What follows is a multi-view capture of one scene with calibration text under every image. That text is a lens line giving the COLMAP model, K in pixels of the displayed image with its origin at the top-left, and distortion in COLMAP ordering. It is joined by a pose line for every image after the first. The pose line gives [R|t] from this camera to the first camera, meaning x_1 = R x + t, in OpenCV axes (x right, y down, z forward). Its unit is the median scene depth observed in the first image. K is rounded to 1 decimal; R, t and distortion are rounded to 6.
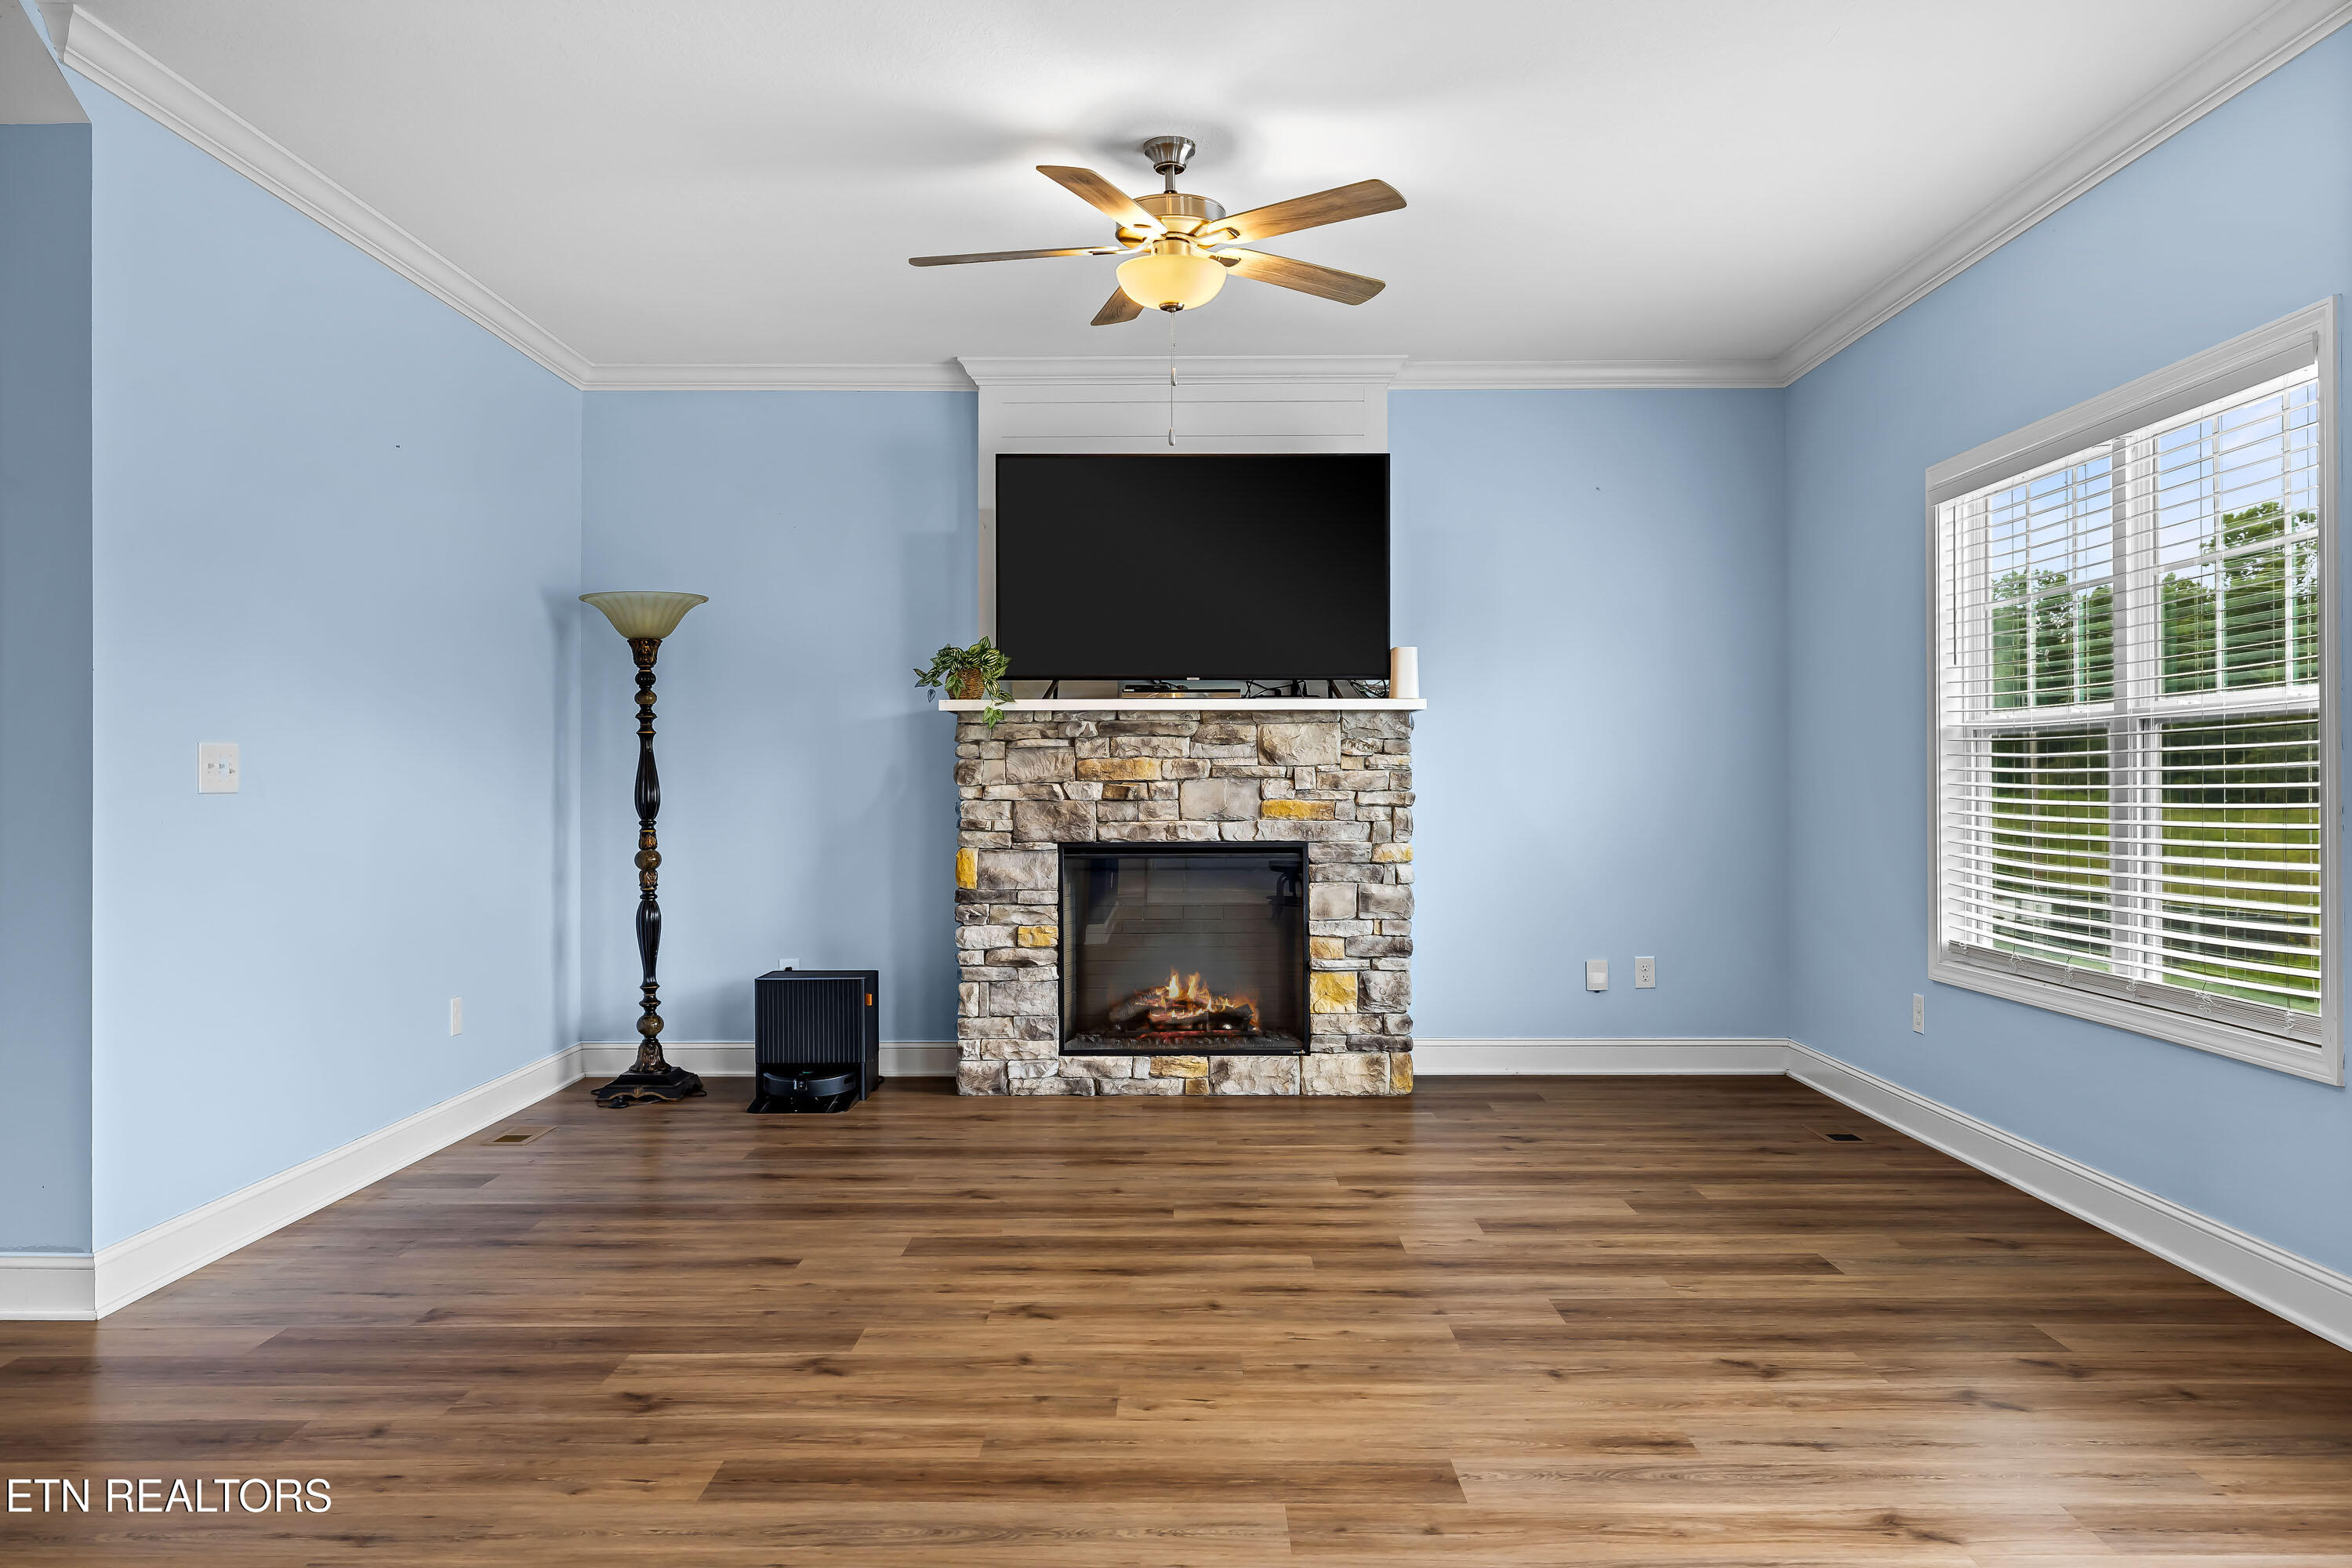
lens RADIAL K [[1713.1, 0, 1176.0], [0, 1713.1, 784.0], [0, 0, 1]] dist [-0.005929, -0.004562]
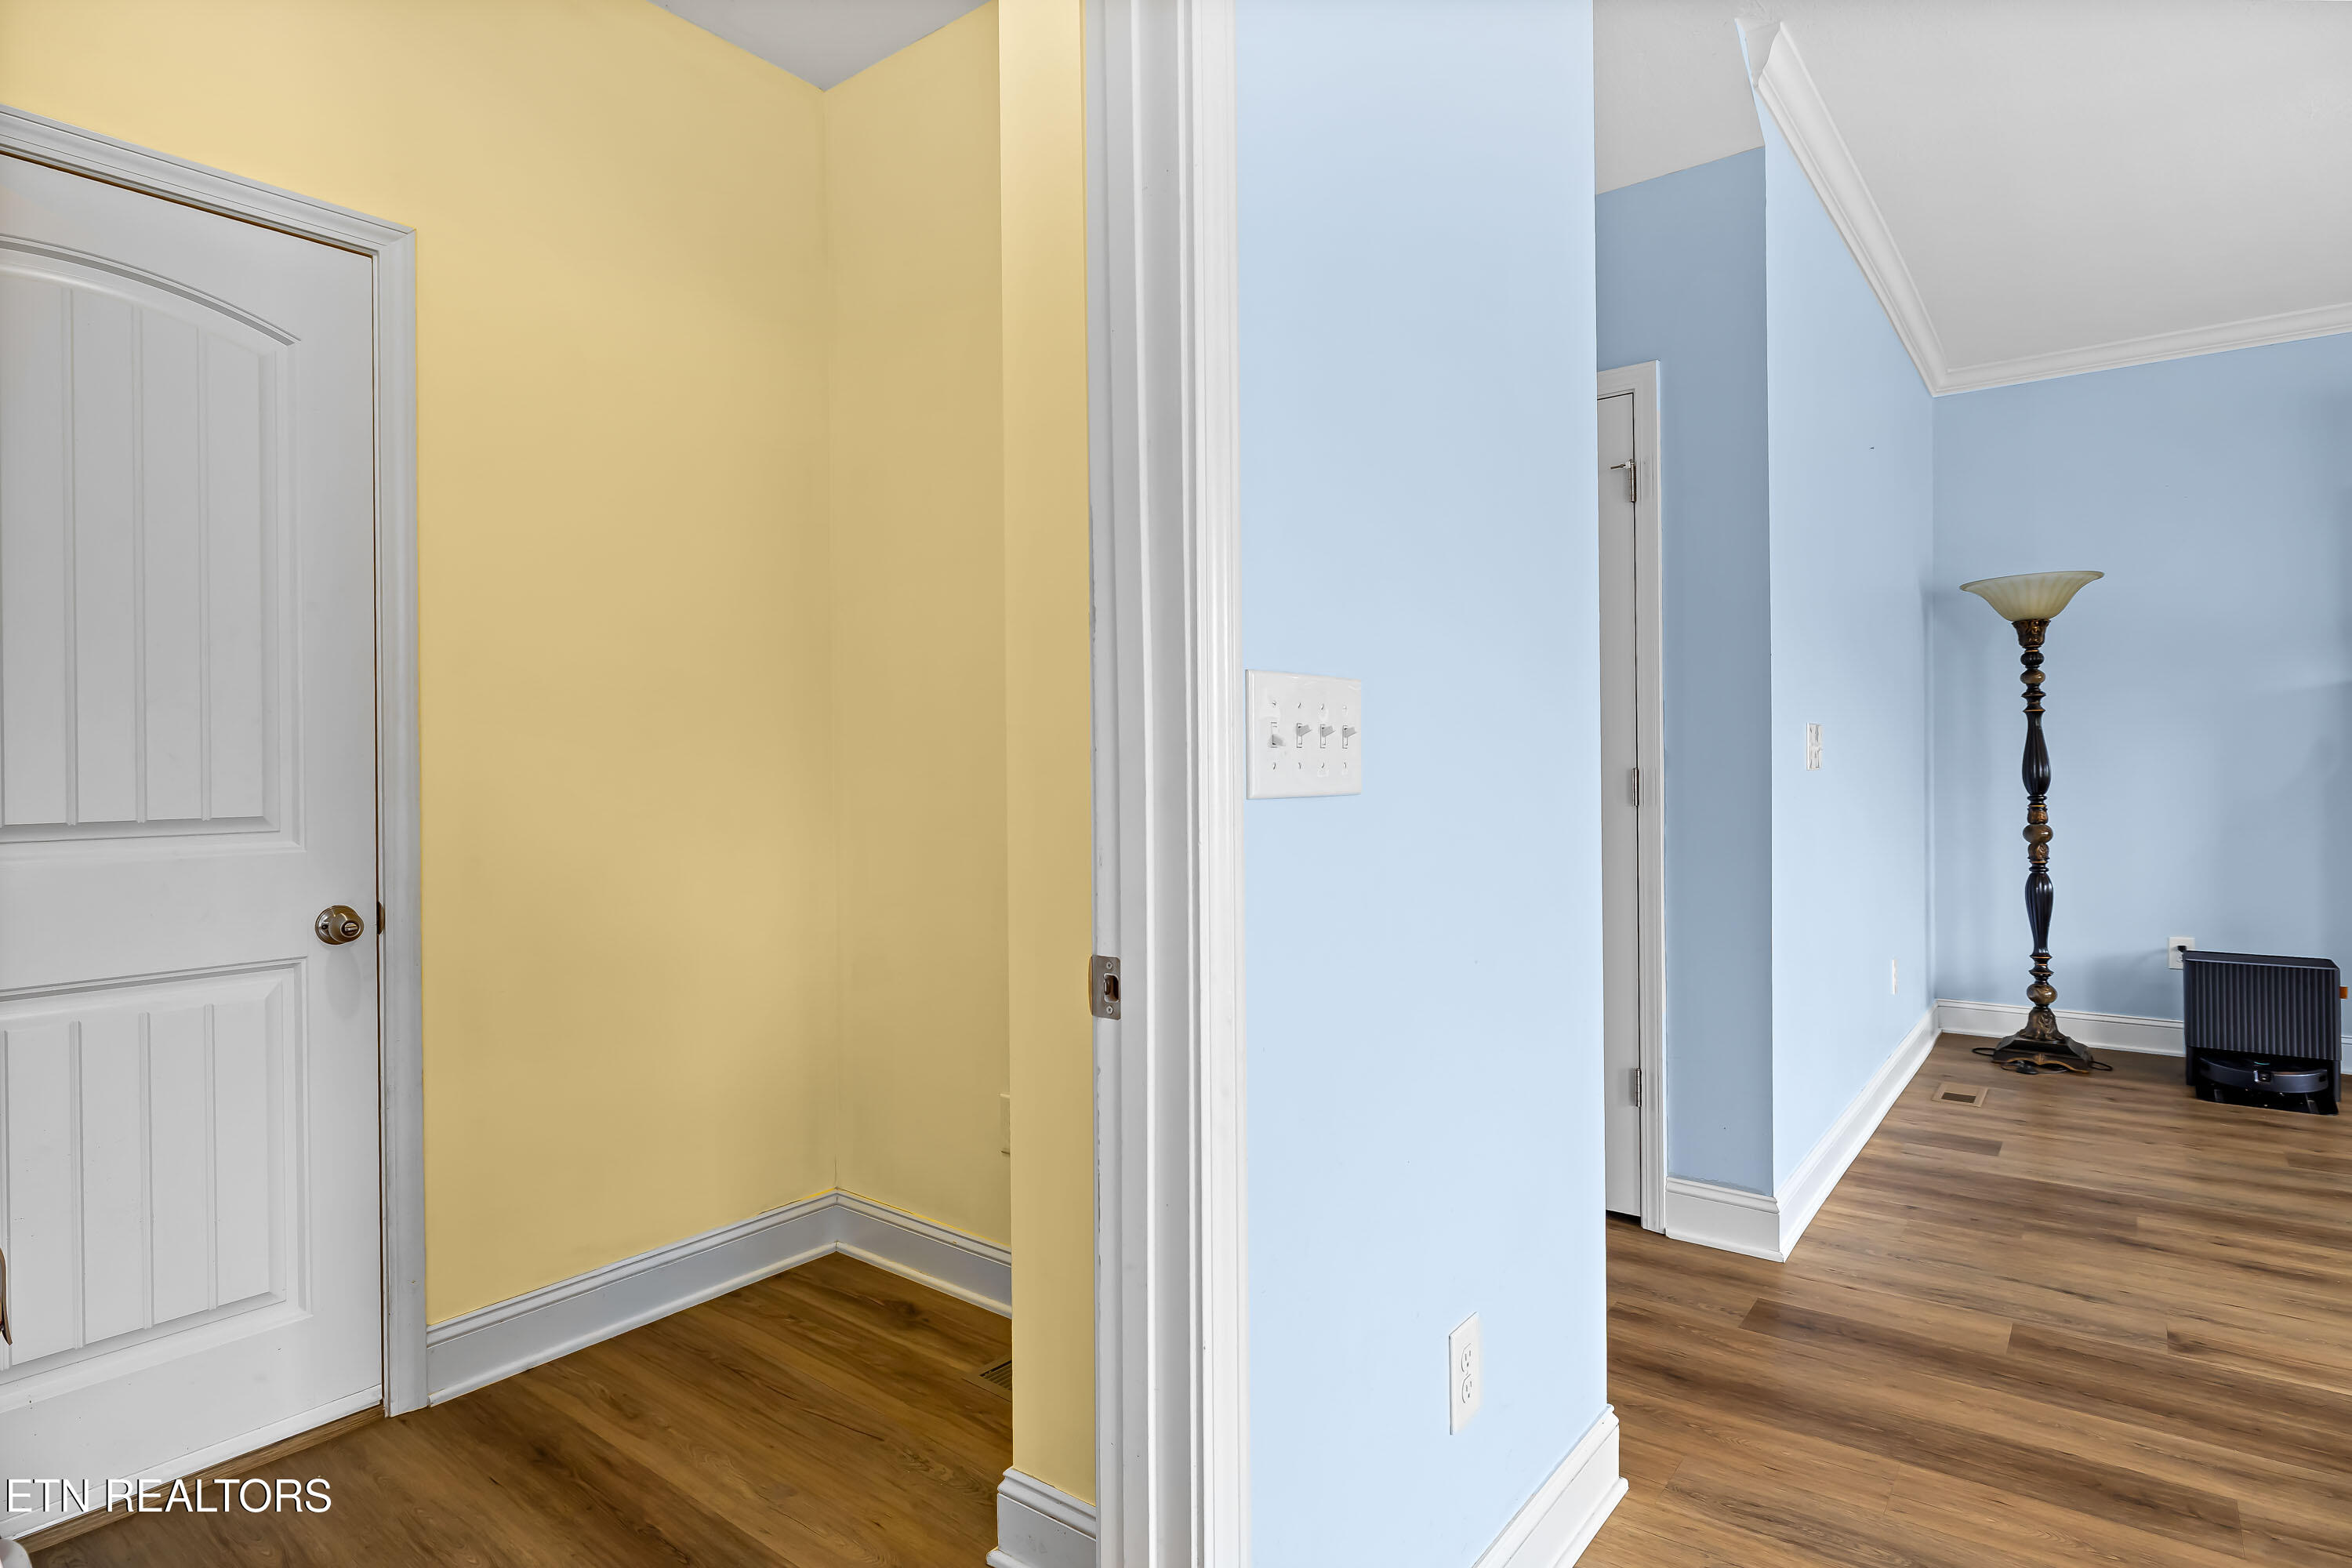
lens RADIAL K [[1238.7, 0, 1179.6], [0, 1238.7, 757.6], [0, 0, 1]] dist [0.000329, -0.001130]
pose [[0.795412, -0.007501, -0.606023, -0.271108], [0.004147, 0.999967, -0.006934, 0.001429], [0.606056, 0.003002, 0.795417, 0.091510]]
